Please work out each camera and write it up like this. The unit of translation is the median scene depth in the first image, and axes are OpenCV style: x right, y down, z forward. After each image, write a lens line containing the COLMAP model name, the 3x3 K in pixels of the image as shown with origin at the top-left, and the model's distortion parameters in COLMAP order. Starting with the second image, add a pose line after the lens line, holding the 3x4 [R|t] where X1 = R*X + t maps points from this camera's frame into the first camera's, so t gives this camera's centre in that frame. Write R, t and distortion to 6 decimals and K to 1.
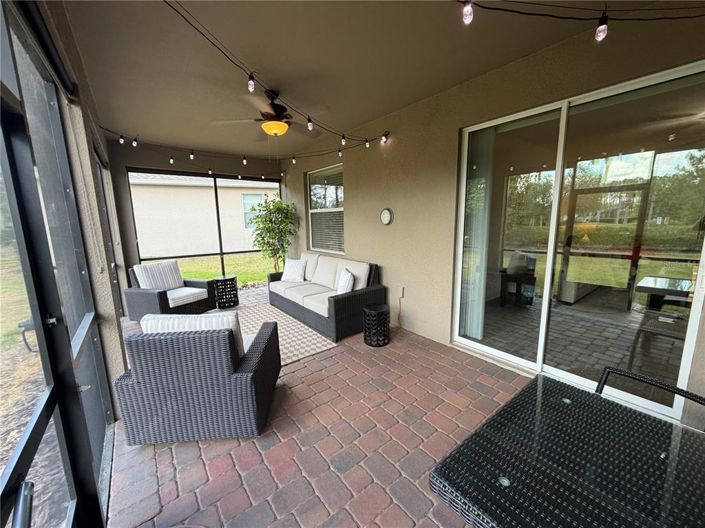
lens RADIAL K [[280.4, 0, 348.0], [0, 280.4, 267.1], [0, 0, 1]] dist [-0.003869, 0.000137]
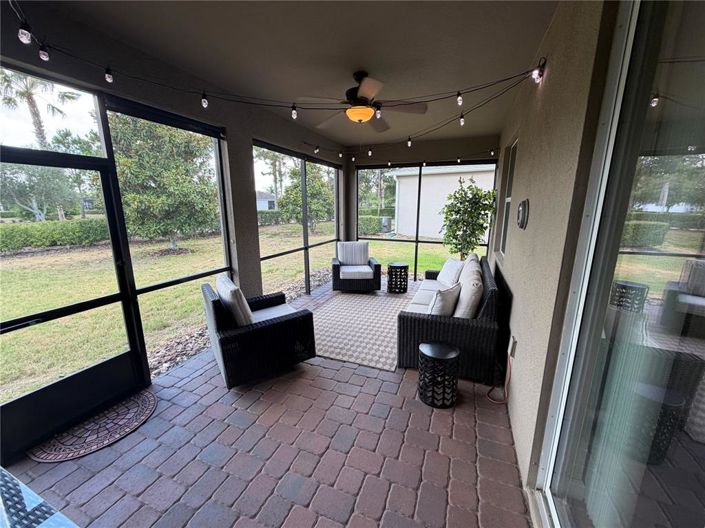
lens RADIAL K [[280.4, 0, 347.6], [0, 280.4, 266.7], [0, 0, 1]] dist [-0.003869, 0.000137]
pose [[0.505275, 0.206250, -0.837949, 0.459999], [-0.159078, 0.976639, 0.144465, -0.100664], [0.848169, 0.060305, 0.526282, 0.393784]]
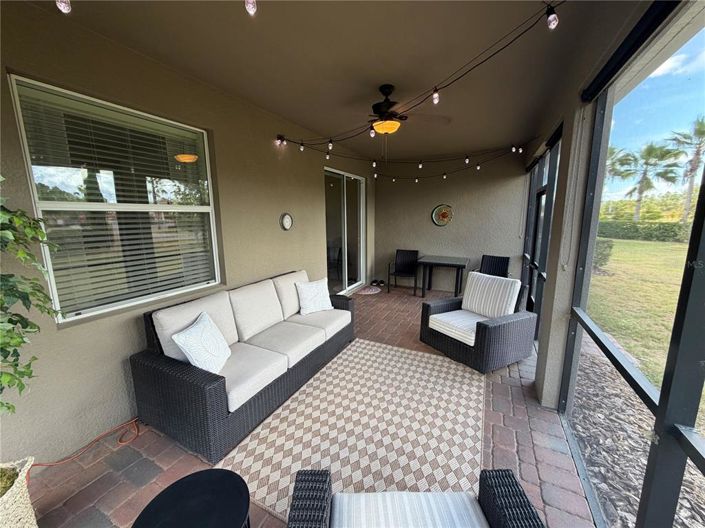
lens RADIAL K [[280.4, 0, 352.6], [0, 280.4, 264.0], [0, 0, 1]] dist [-0.003869, 0.000137]
pose [[-0.448402, -0.116211, 0.886245, -0.854598], [0.178781, 0.959816, 0.216313, -0.206964], [-0.875770, 0.255439, -0.409607, 1.241453]]
